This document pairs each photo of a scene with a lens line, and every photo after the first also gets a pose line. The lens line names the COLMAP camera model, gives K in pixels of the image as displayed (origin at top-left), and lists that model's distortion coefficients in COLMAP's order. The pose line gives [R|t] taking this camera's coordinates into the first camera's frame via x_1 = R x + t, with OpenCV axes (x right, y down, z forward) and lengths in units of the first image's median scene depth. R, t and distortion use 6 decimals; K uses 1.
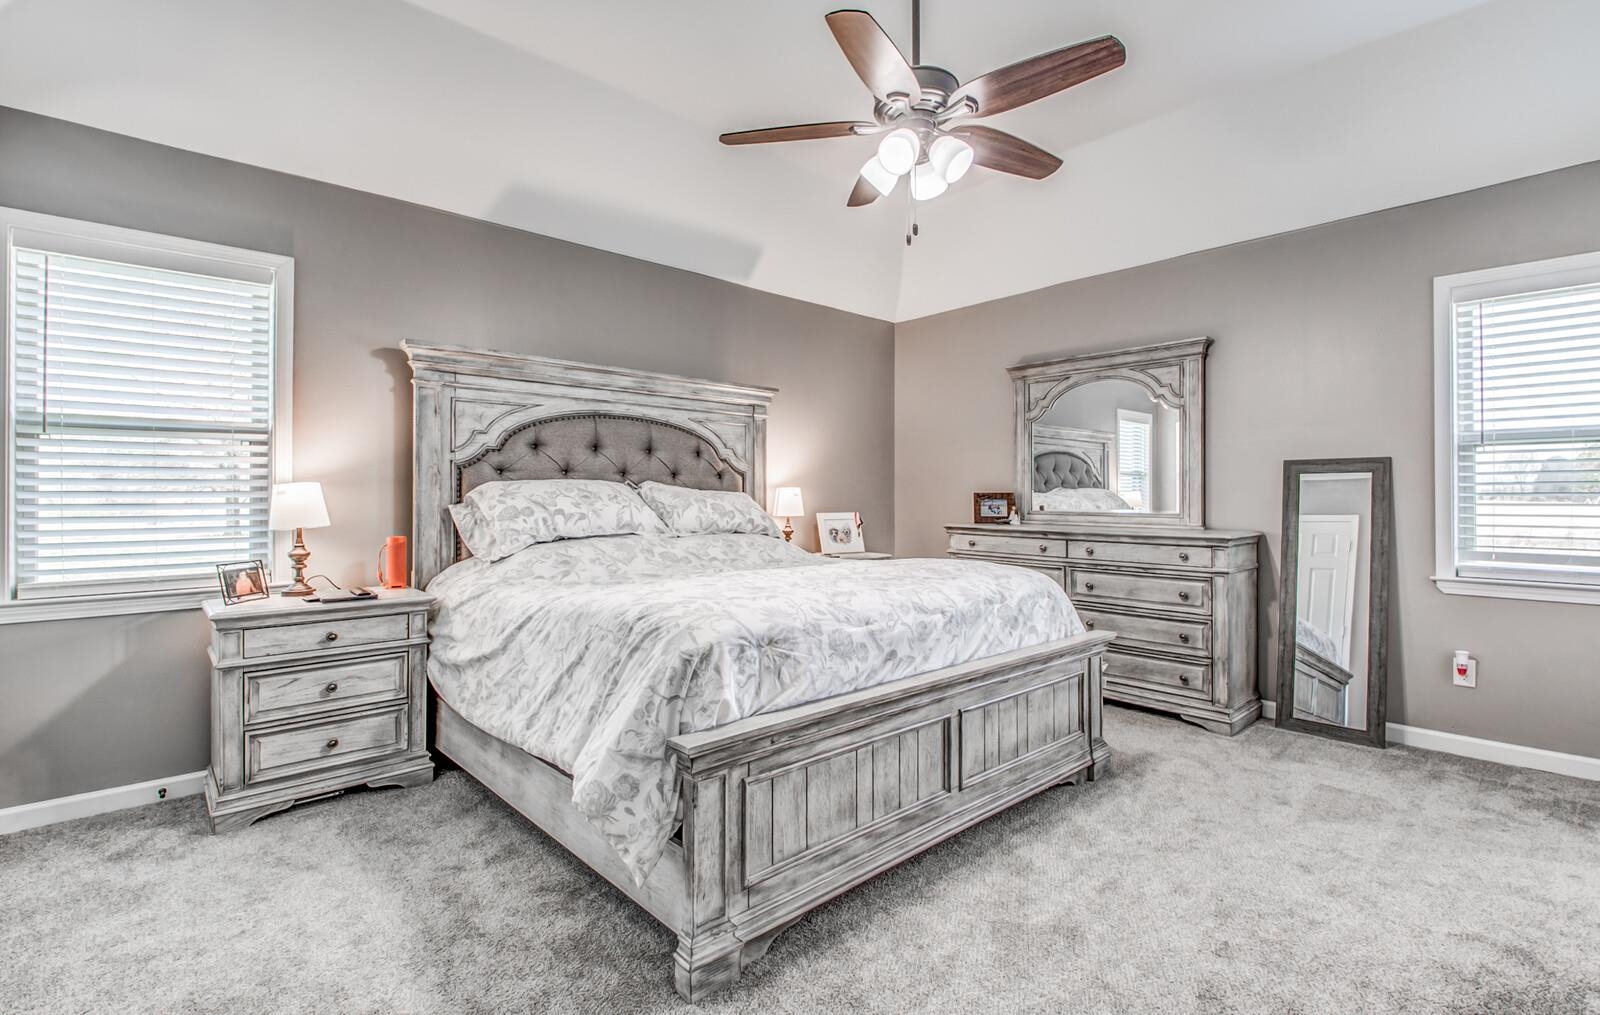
lens RADIAL K [[728.1, 0, 799.2], [0, 728.1, 499.9], [0, 0, 1]] dist [0.002555, -0.002280]
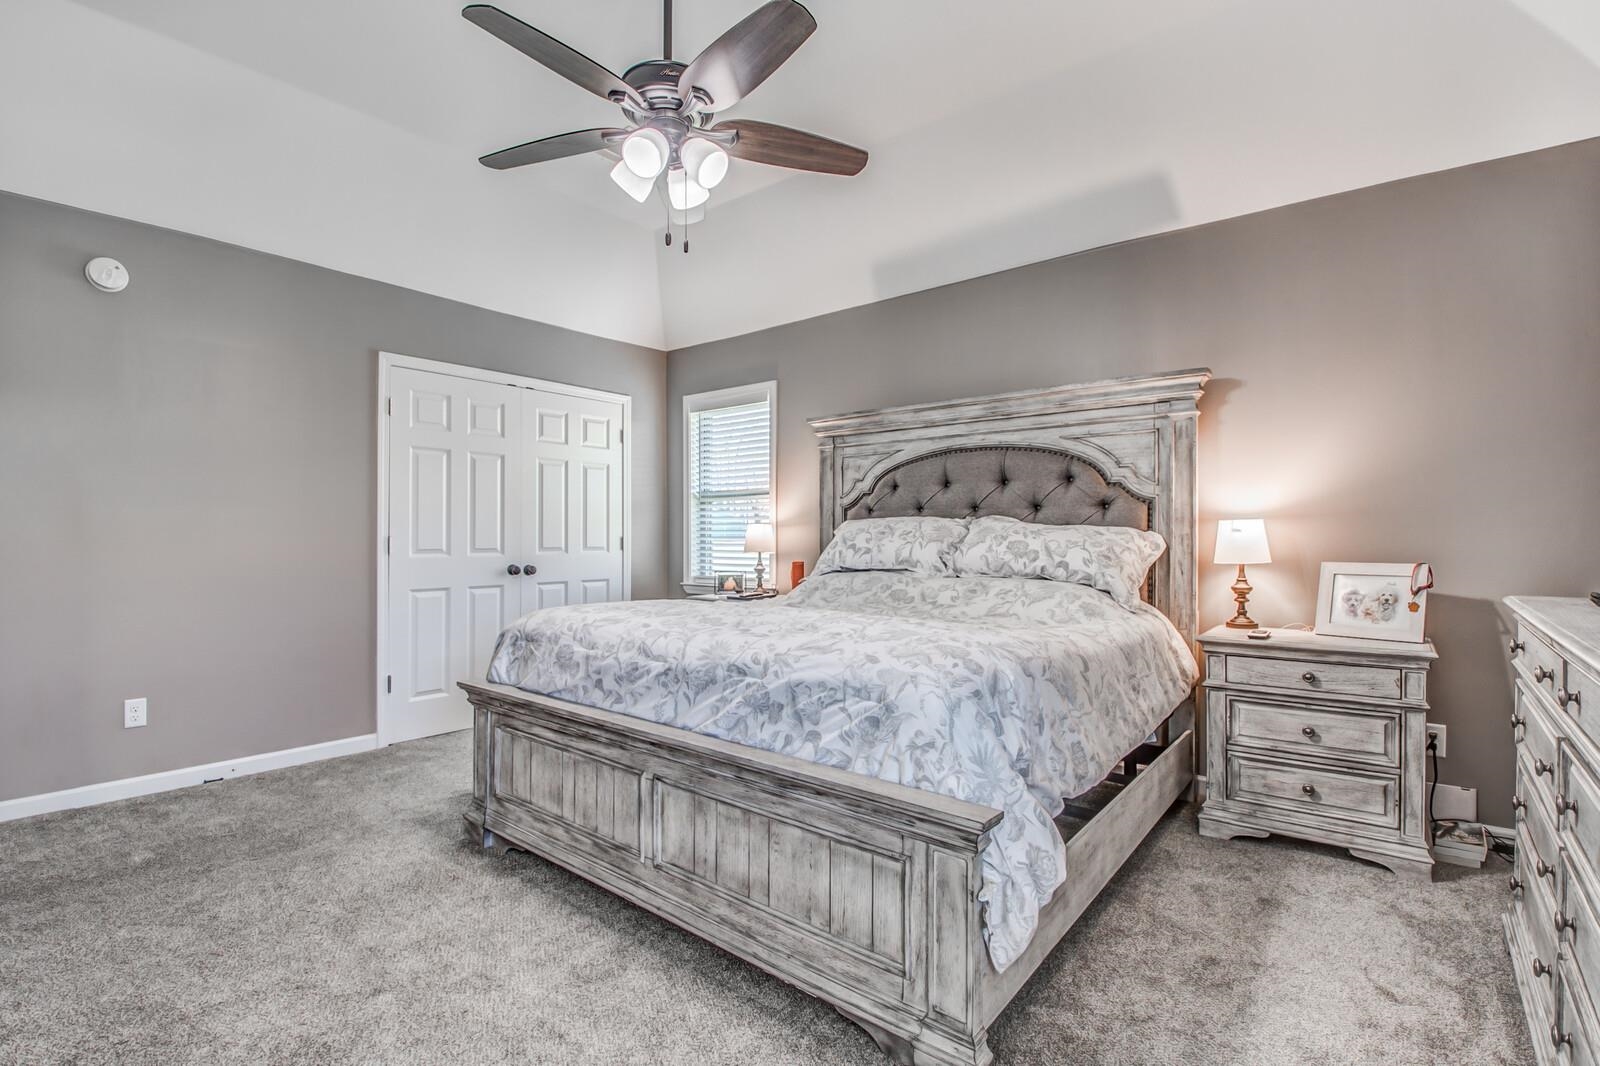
lens RADIAL K [[741.0, 0, 799.9], [0, 741.0, 536.7], [0, 0, 1]] dist [0.005104, -0.000306]
pose [[0.141122, 0.004873, -0.989980, 0.693273], [-0.002049, 0.999987, 0.004631, -0.002717], [0.989990, 0.001375, 0.141131, 0.641703]]
